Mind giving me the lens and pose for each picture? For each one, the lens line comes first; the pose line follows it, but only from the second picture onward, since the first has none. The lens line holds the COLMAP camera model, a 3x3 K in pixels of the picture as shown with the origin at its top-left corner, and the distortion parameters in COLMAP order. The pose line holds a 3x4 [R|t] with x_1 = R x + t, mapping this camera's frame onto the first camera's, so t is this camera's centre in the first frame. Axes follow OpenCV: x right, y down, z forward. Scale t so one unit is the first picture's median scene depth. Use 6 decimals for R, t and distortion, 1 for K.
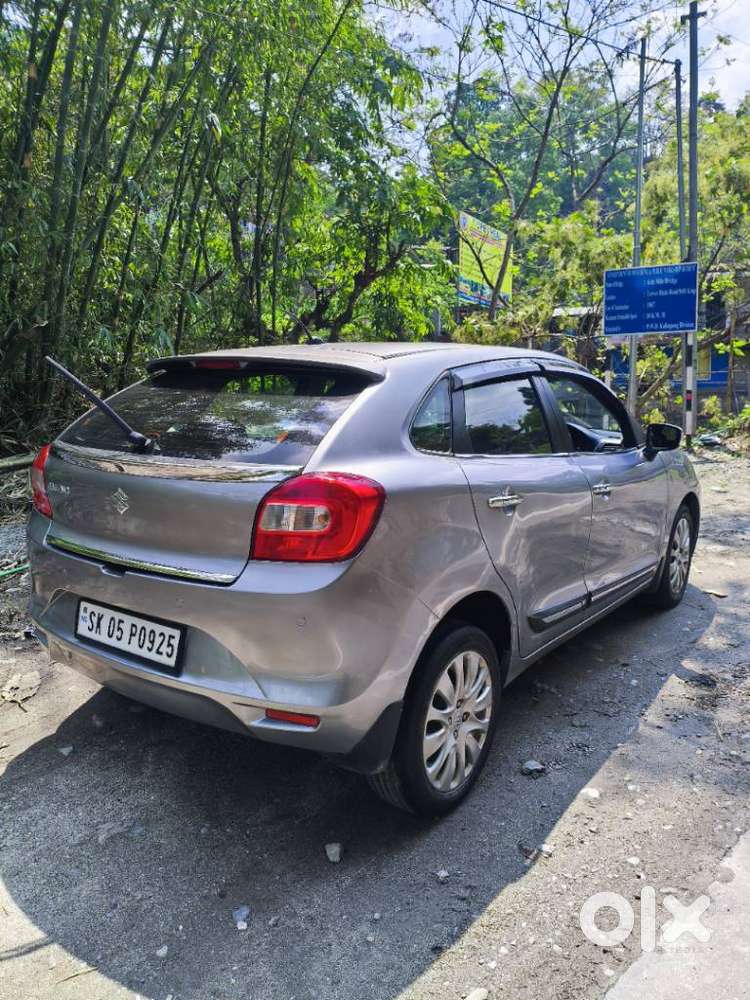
lens RADIAL K [[767.4, 0, 368.3], [0, 767.4, 499.7], [0, 0, 1]] dist [0.016646, -0.037695]
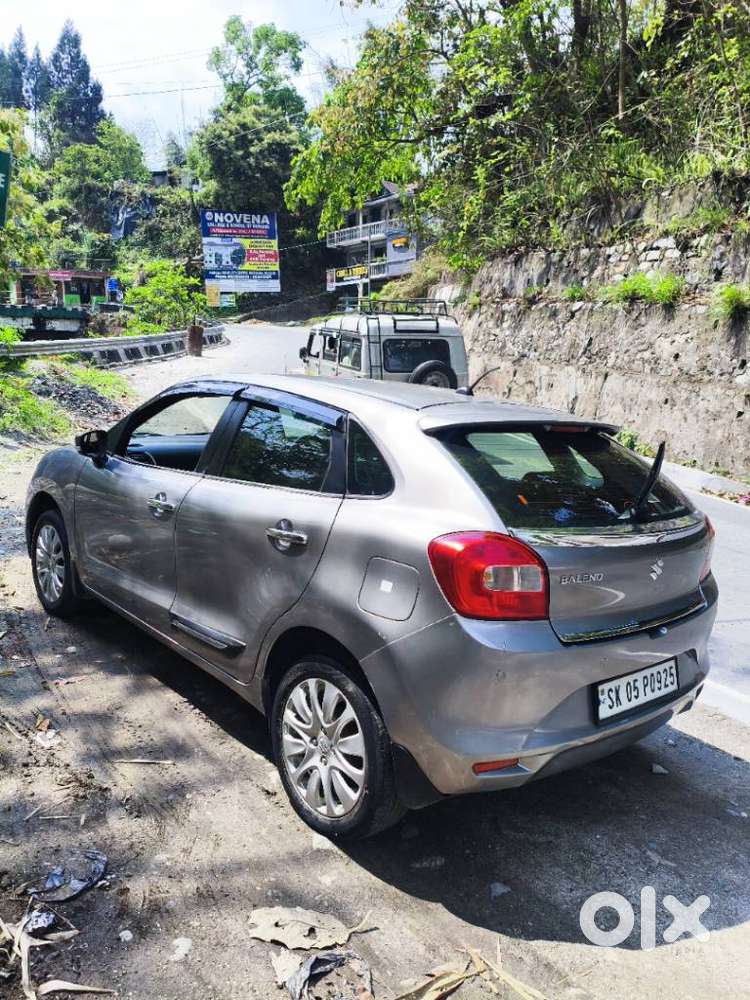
lens RADIAL K [[767.4, 0, 372.0], [0, 767.4, 498.7], [0, 0, 1]] dist [0.016646, -0.037695]
pose [[0.222881, -0.140540, 0.964662, -1.330428], [0.070609, 0.989282, 0.127813, -0.242946], [-0.972285, 0.039627, 0.230415, 1.044052]]
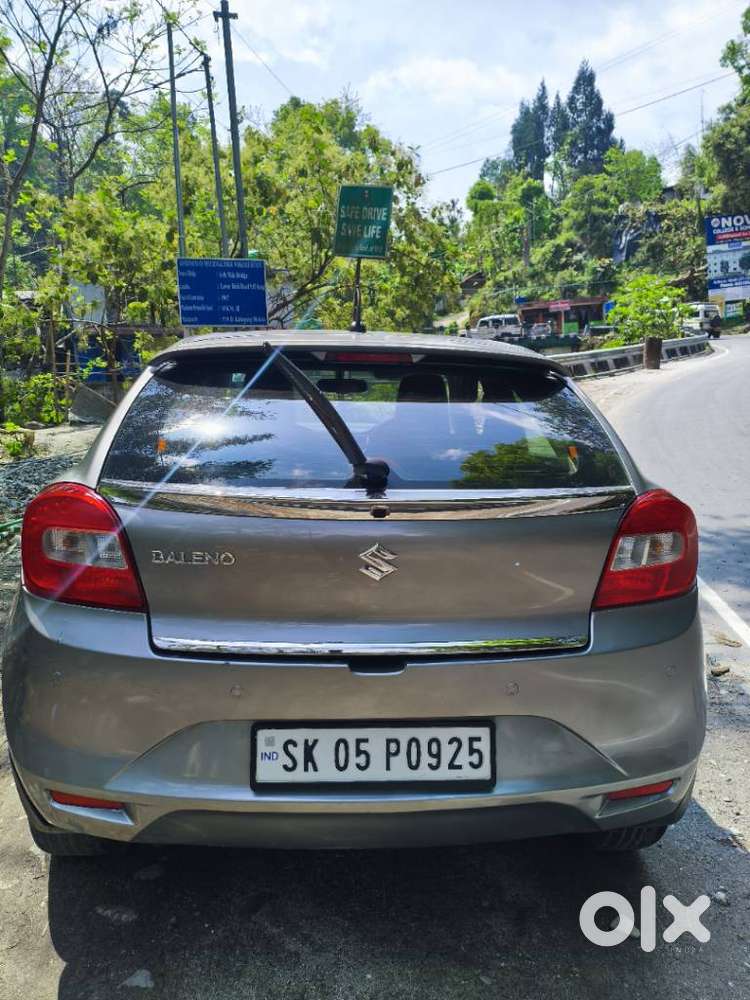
lens RADIAL K [[767.4, 0, 372.8], [0, 767.4, 504.4], [0, 0, 1]] dist [0.016646, -0.037695]
pose [[0.761678, -0.099587, 0.640257, -0.684491], [0.087250, 0.994883, 0.050949, -0.075146], [-0.642054, 0.017055, 0.766469, 0.454764]]
